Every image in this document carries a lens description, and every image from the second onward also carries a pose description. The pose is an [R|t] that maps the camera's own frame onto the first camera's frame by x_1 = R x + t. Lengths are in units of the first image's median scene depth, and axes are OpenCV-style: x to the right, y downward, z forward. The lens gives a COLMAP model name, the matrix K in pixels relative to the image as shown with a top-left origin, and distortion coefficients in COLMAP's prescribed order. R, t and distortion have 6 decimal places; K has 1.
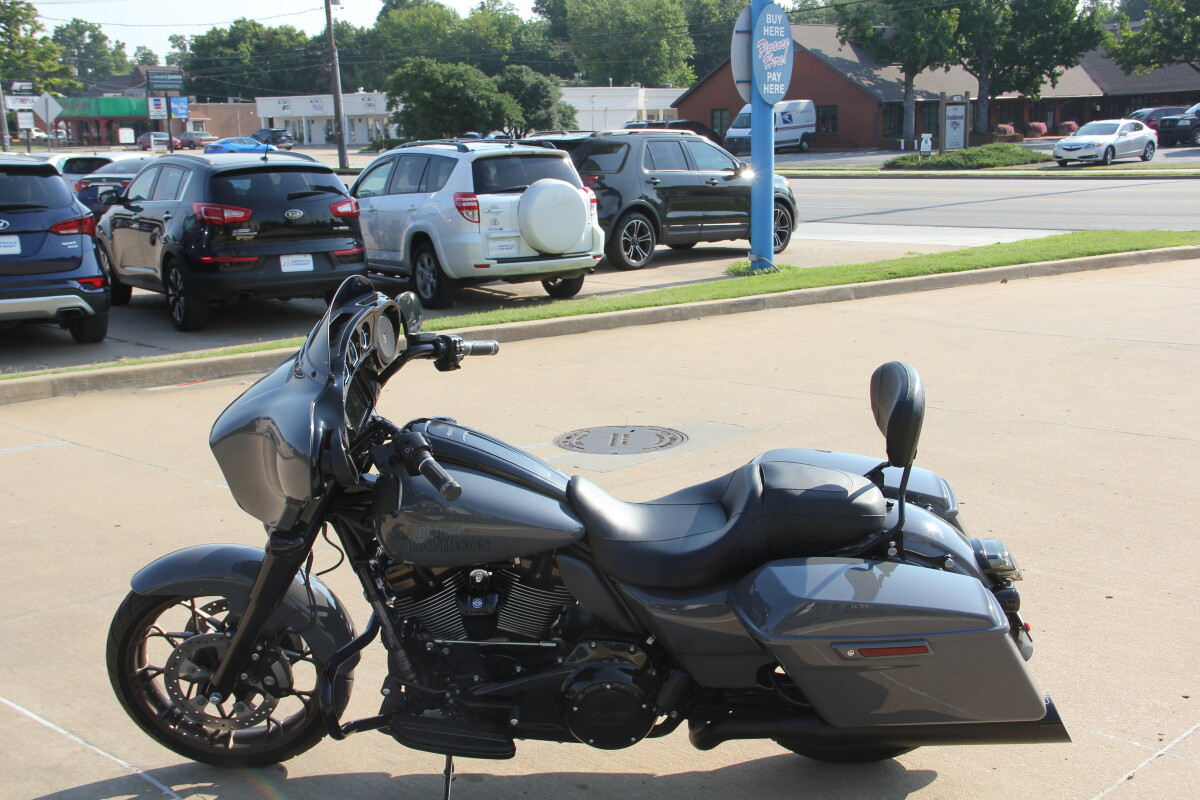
lens RADIAL K [[1432.6, 0, 597.2], [0, 1432.6, 427.5], [0, 0, 1]] dist [-0.016850, 0.310300]
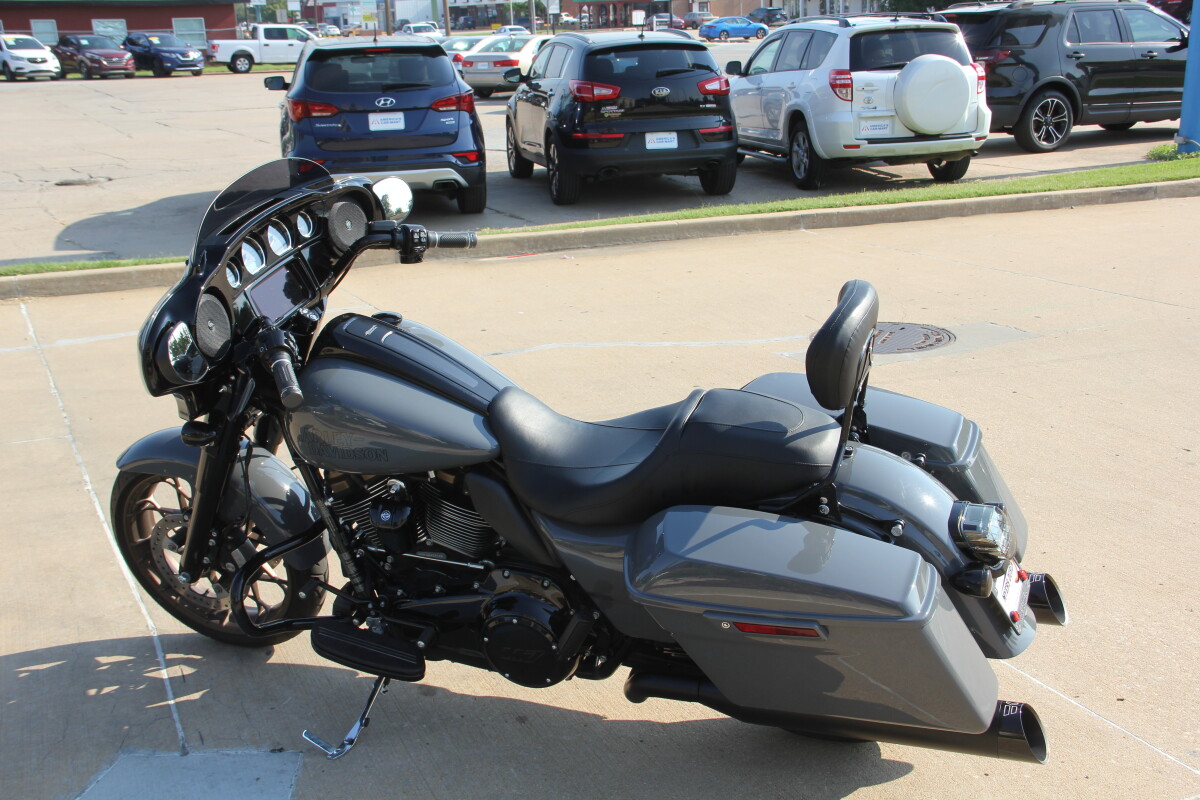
lens RADIAL K [[1367.1, 0, 589.9], [0, 1367.1, 429.0], [0, 0, 1]] dist [-0.048130, 0.283678]
pose [[0.936844, 0.086944, -0.338767, 0.083840], [-0.054531, 0.993074, 0.104067, -0.008475], [0.345469, -0.079021, 0.935097, 0.053166]]
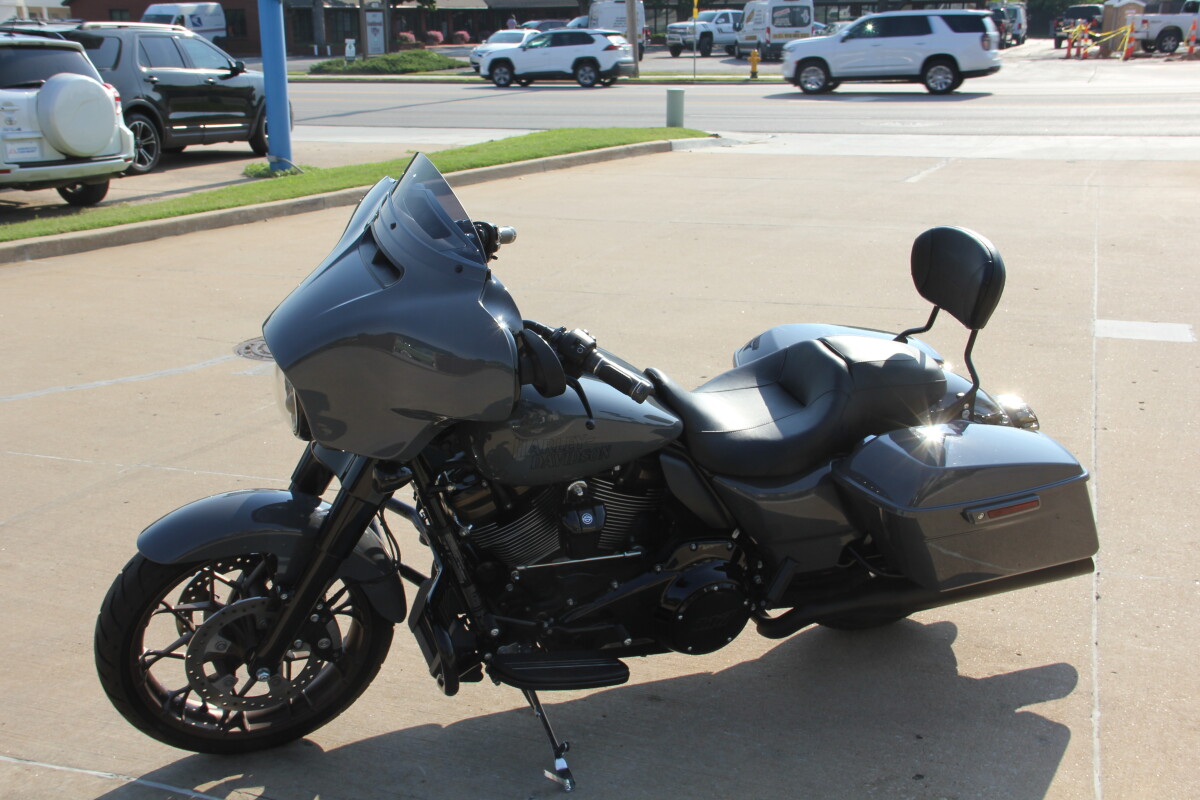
lens RADIAL K [[1367.1, 0, 589.9], [0, 1367.1, 429.0], [0, 0, 1]] dist [-0.048130, 0.283678]
pose [[0.911912, -0.100877, 0.397795, -0.101943], [0.071189, 0.993507, 0.088750, -0.002168], [-0.404165, -0.052614, 0.913172, 0.055717]]
